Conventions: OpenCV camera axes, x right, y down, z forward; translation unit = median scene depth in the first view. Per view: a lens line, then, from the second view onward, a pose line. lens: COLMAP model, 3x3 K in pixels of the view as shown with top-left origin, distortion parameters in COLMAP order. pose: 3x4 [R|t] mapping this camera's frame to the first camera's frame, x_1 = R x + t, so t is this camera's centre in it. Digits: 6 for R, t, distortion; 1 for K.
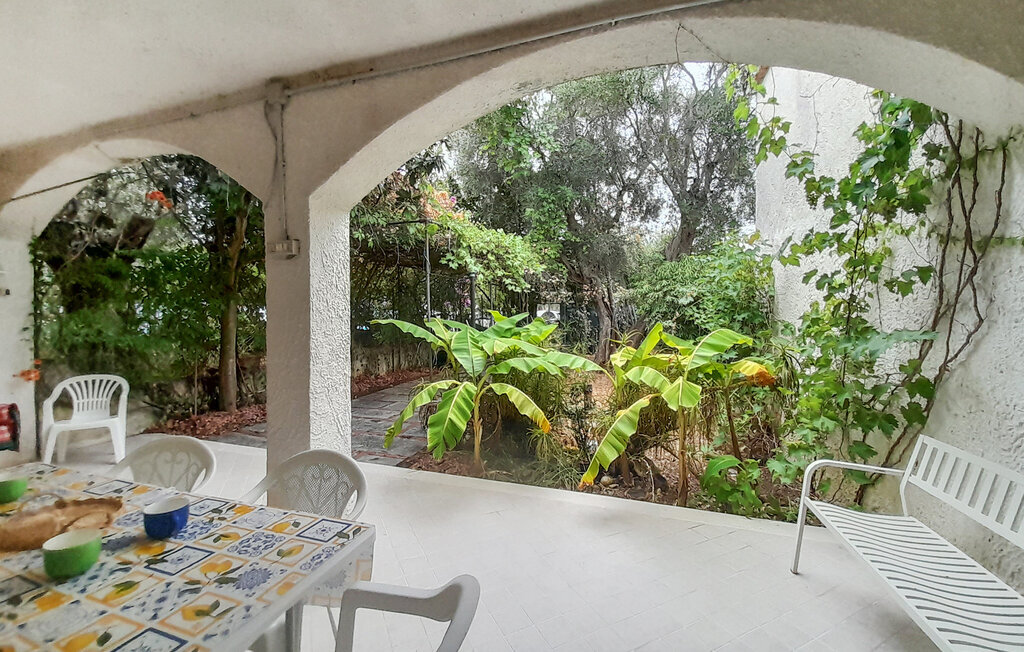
lens RADIAL K [[433.2, 0, 512.5], [0, 433.2, 314.6], [0, 0, 1]] dist [-0.001185, -0.000677]
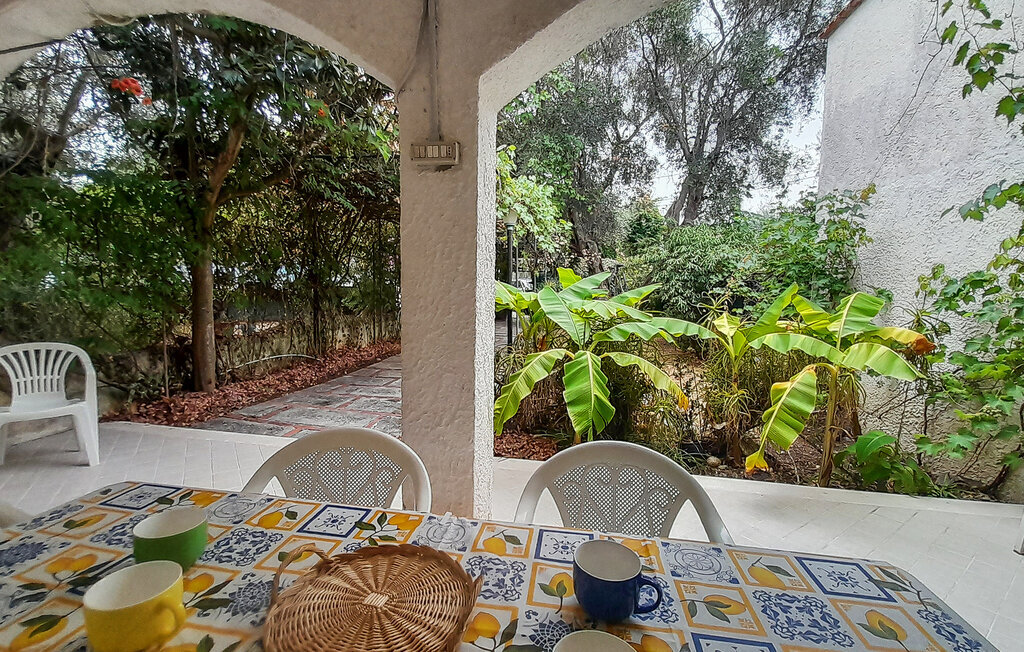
lens RADIAL K [[456.6, 0, 512.1], [0, 456.6, 325.2], [0, 0, 1]] dist [0.019153, -0.016724]
pose [[0.988579, 0.007704, 0.150507, -0.306612], [-0.020311, 0.996392, 0.082407, 0.032714], [-0.149329, -0.084522, 0.985168, 0.146315]]
